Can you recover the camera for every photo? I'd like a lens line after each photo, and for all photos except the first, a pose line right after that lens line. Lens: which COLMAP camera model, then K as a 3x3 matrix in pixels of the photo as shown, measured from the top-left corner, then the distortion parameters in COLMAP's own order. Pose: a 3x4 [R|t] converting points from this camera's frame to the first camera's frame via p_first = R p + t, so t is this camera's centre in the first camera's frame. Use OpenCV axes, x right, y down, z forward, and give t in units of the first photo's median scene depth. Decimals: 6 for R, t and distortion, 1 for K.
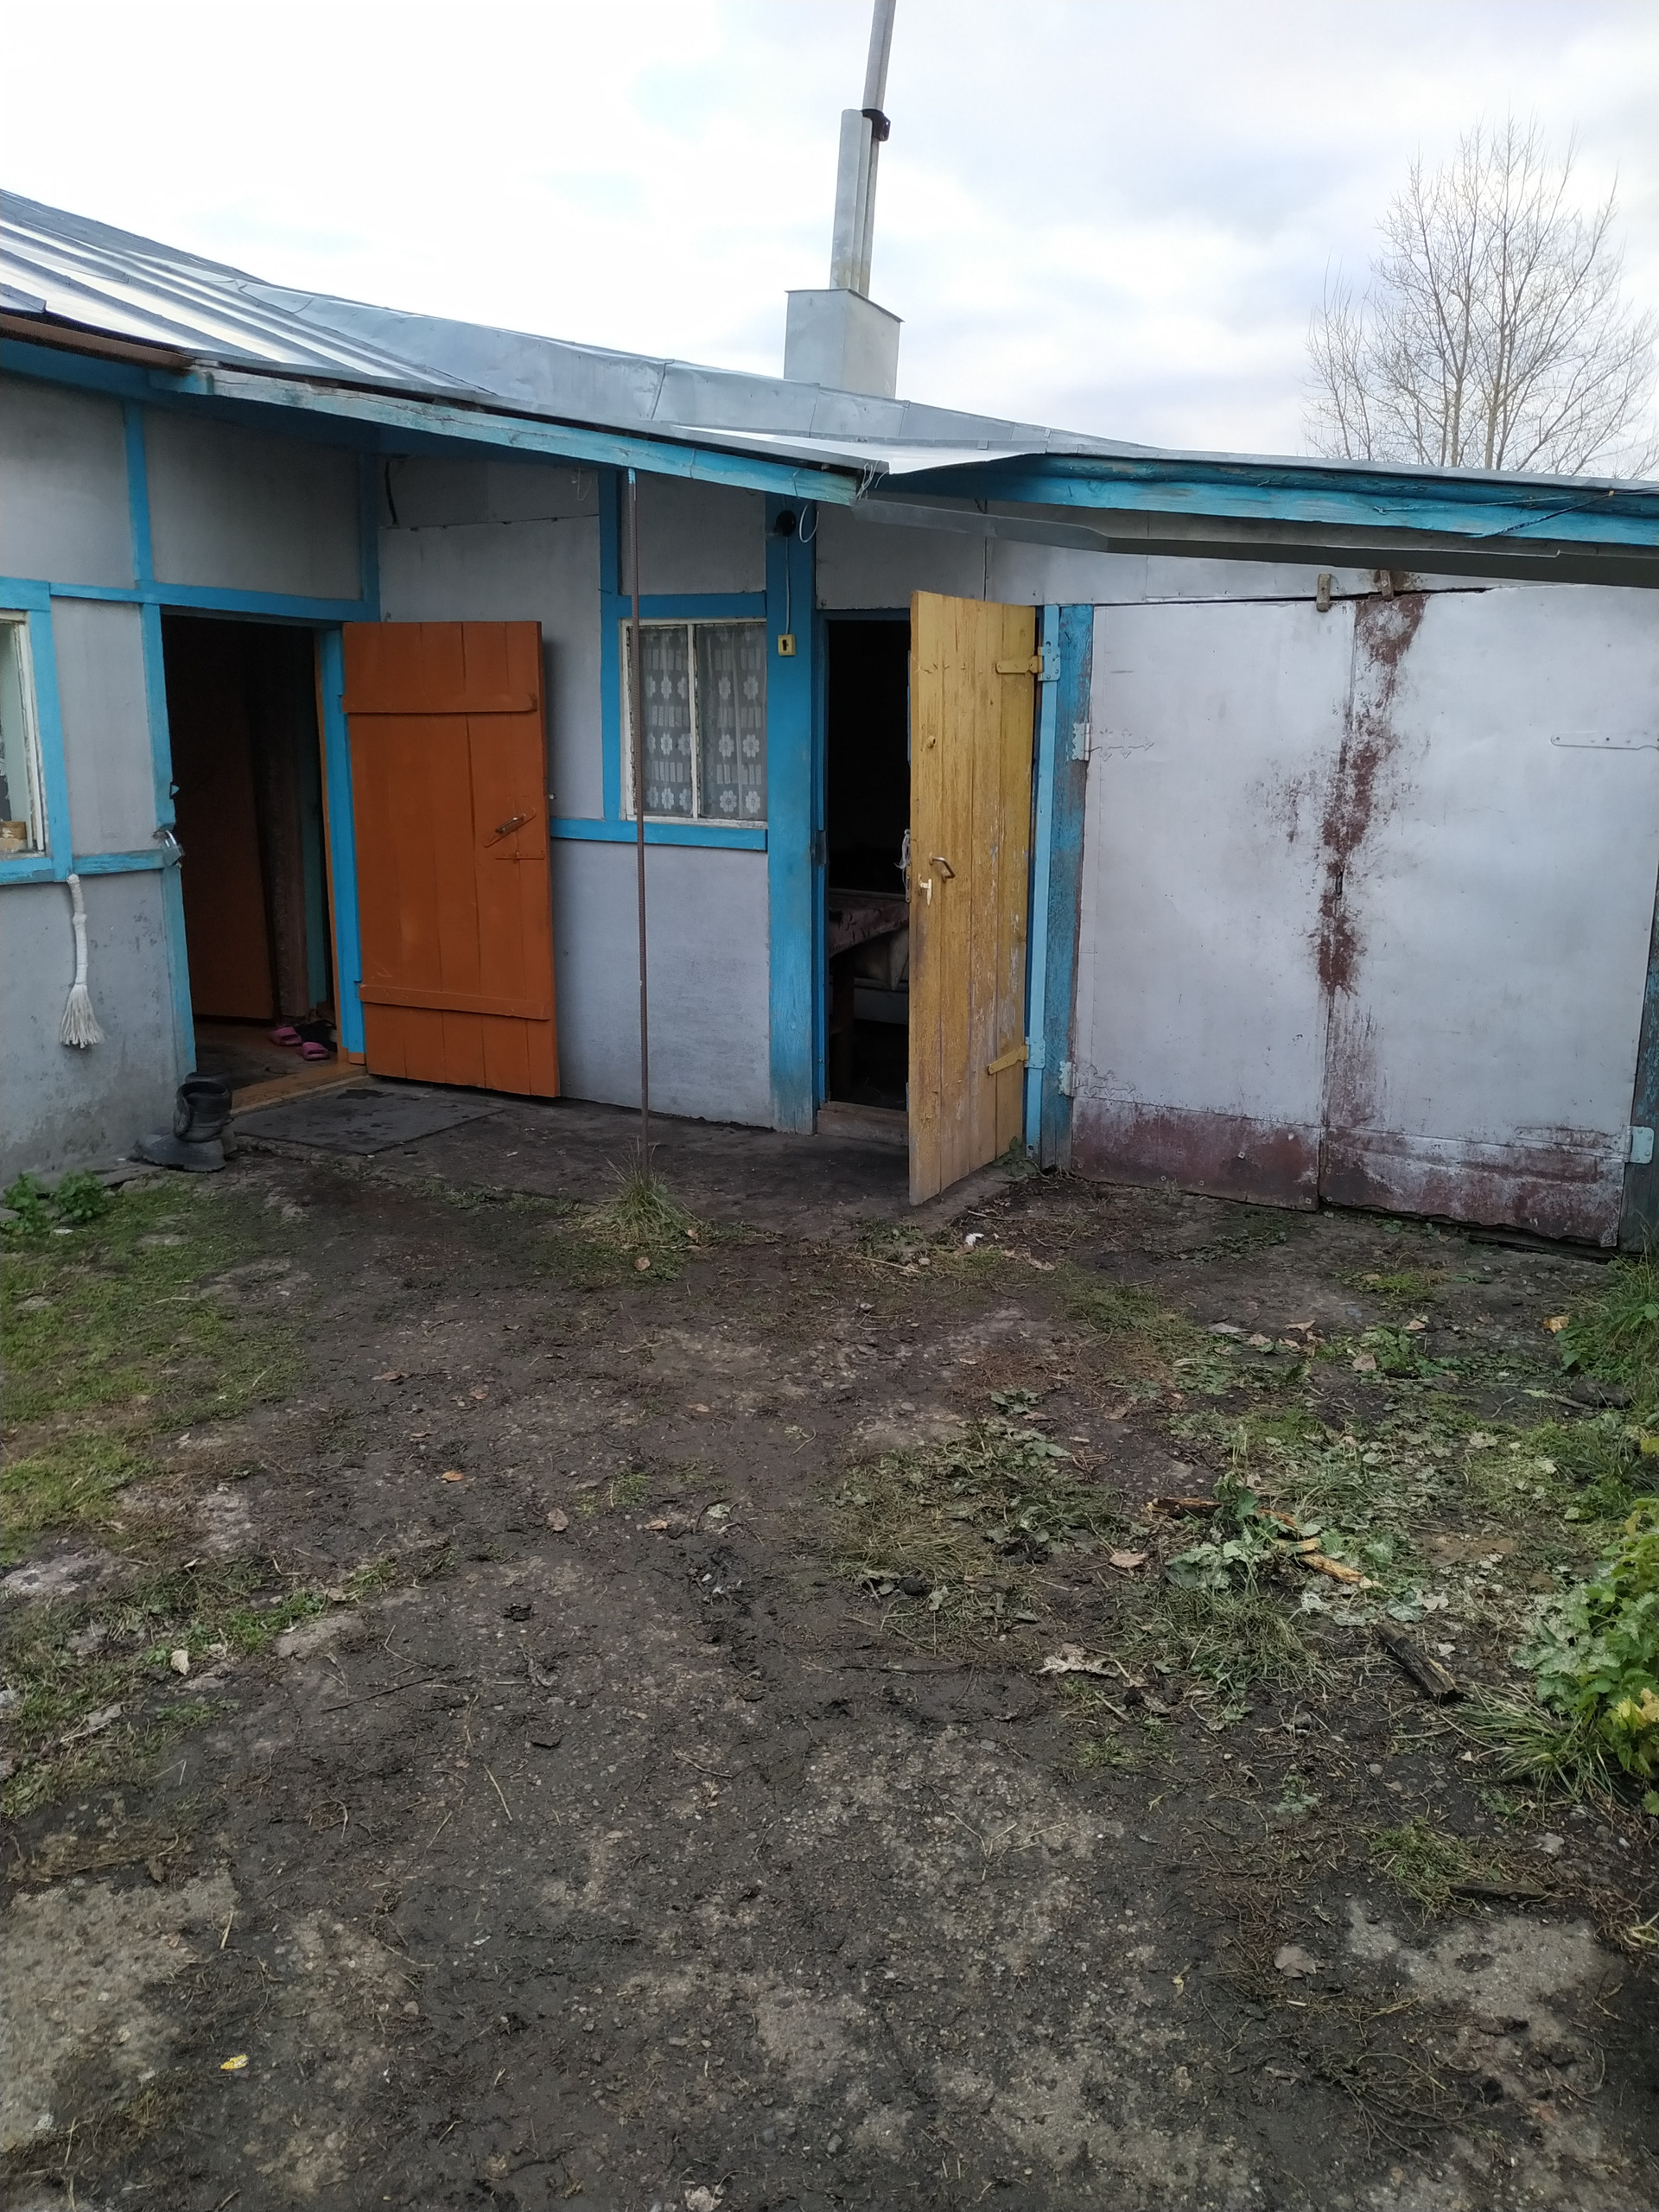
lens RADIAL K [[1643.0, 0, 842.9], [0, 1643.0, 1107.5], [0, 0, 1]] dist [0.006341, -0.008789]
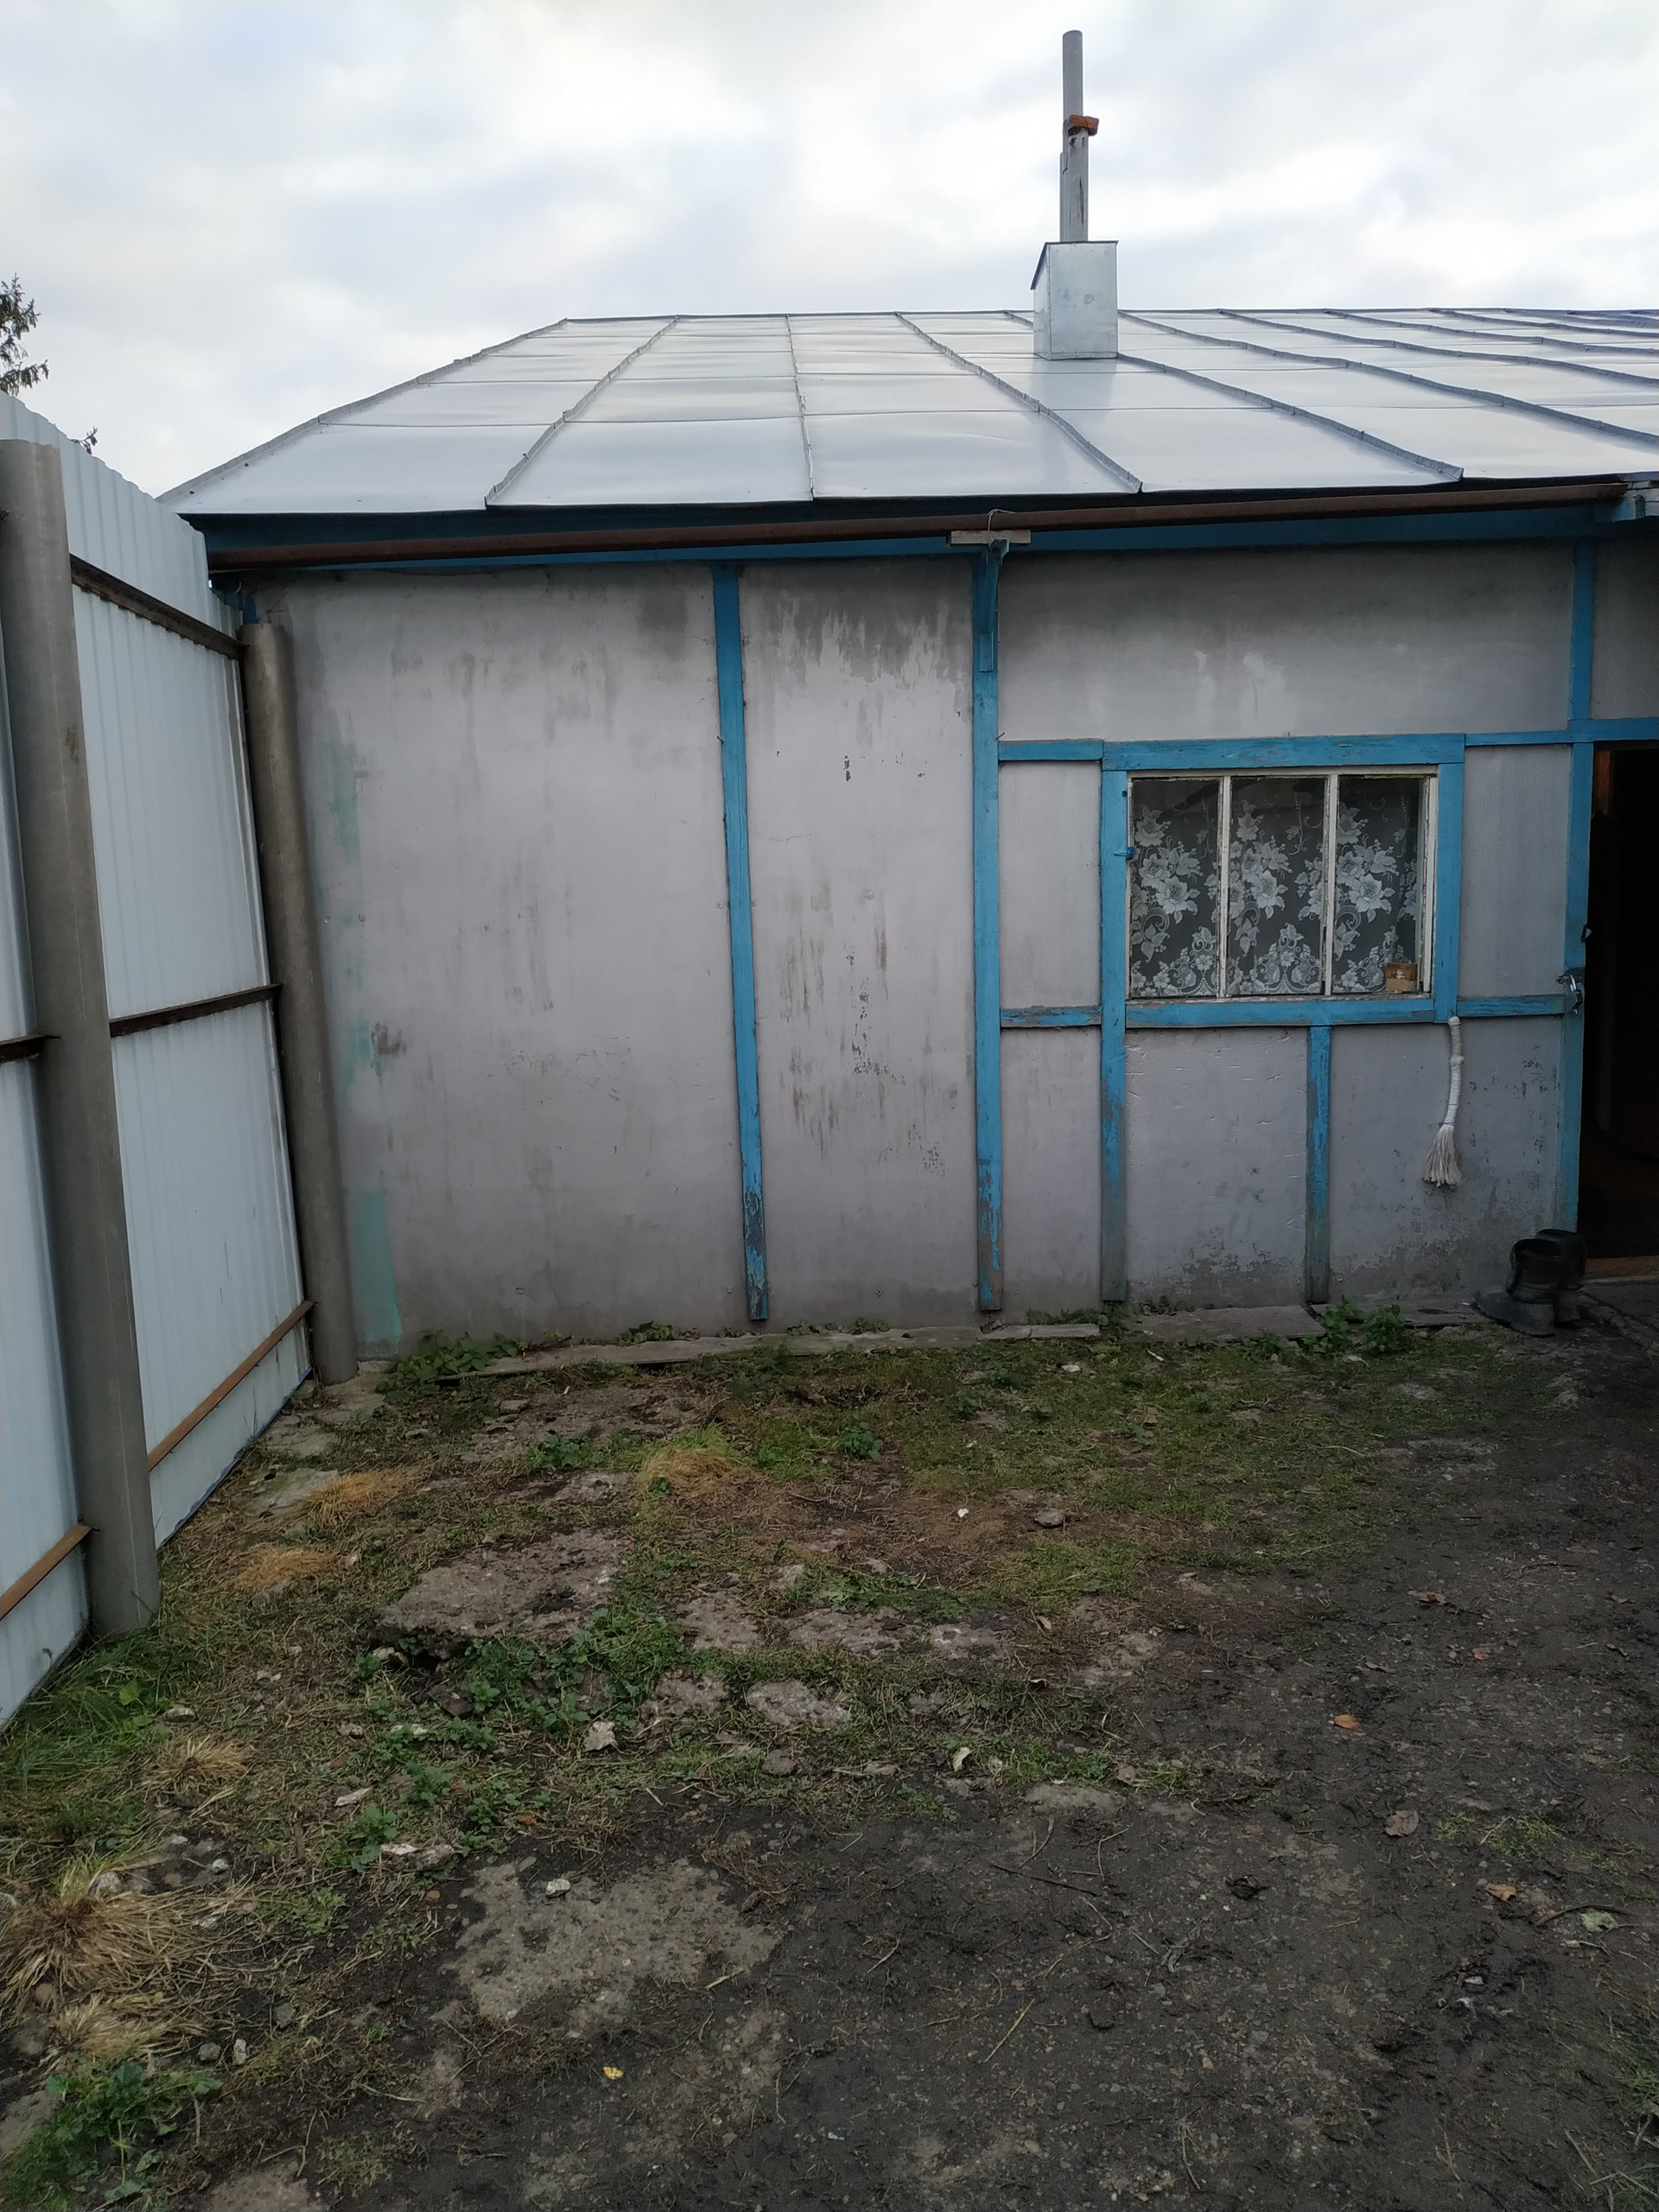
lens RADIAL K [[1643.0, 0, 842.9], [0, 1643.0, 1107.5], [0, 0, 1]] dist [0.006341, -0.008789]
pose [[0.467044, 0.103234, -0.878187, 0.319733], [-0.160251, 0.986597, 0.030752, -0.072675], [0.869592, 0.126368, 0.477327, 0.249133]]
